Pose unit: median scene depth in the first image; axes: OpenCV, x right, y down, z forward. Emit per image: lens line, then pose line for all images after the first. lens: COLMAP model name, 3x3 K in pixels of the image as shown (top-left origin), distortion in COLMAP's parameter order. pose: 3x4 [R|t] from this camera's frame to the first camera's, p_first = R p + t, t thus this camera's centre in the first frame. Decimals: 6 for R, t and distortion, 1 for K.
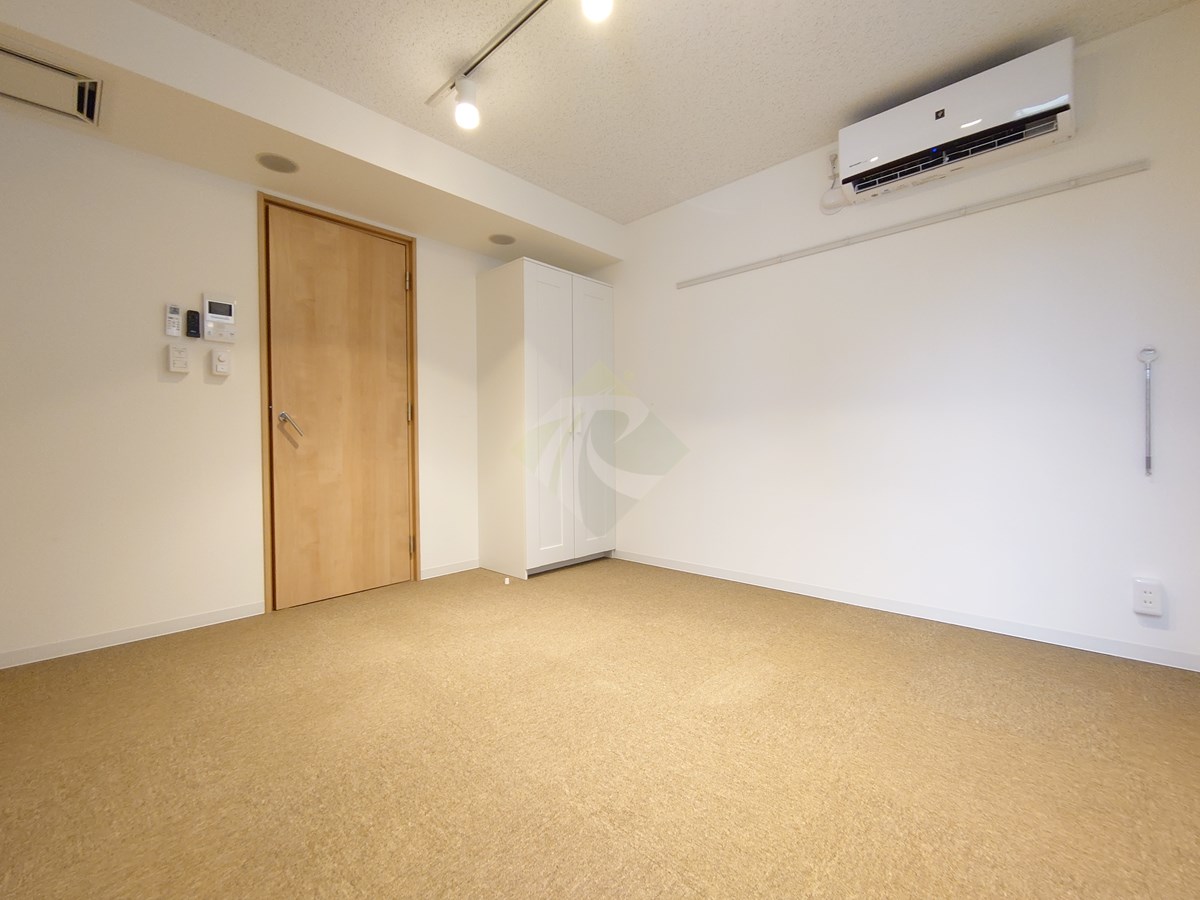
lens RADIAL K [[517.0, 0, 601.4], [0, 517.0, 450.1], [0, 0, 1]] dist [-0.002013, 0.000069]
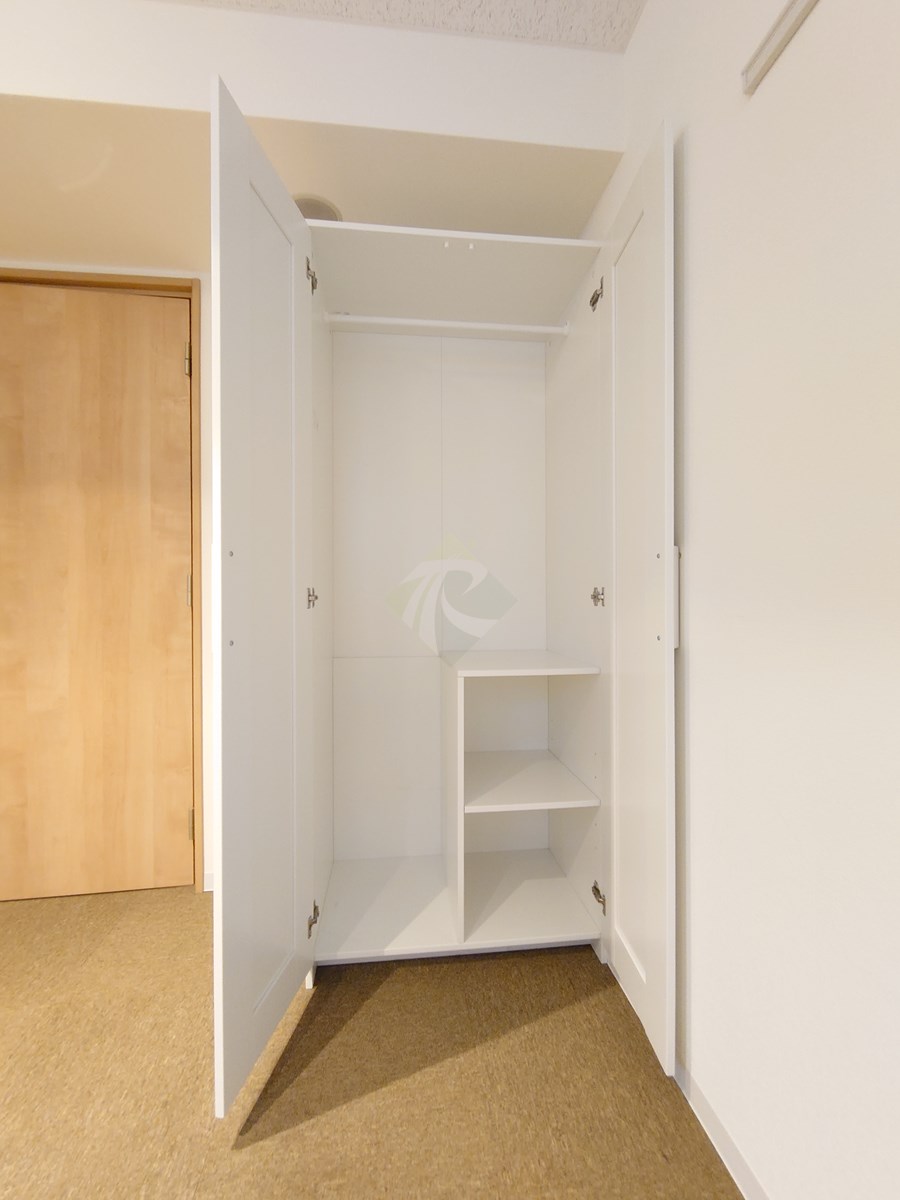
lens RADIAL K [[517.0, 0, 450.9], [0, 517.0, 597.6], [0, 0, 1]] dist [-0.002013, 0.000069]
pose [[0.768110, 0.010104, -0.640238, 0.231457], [-0.014238, 0.999898, -0.001302, -0.075498], [0.640159, 0.010116, 0.768176, 0.819424]]
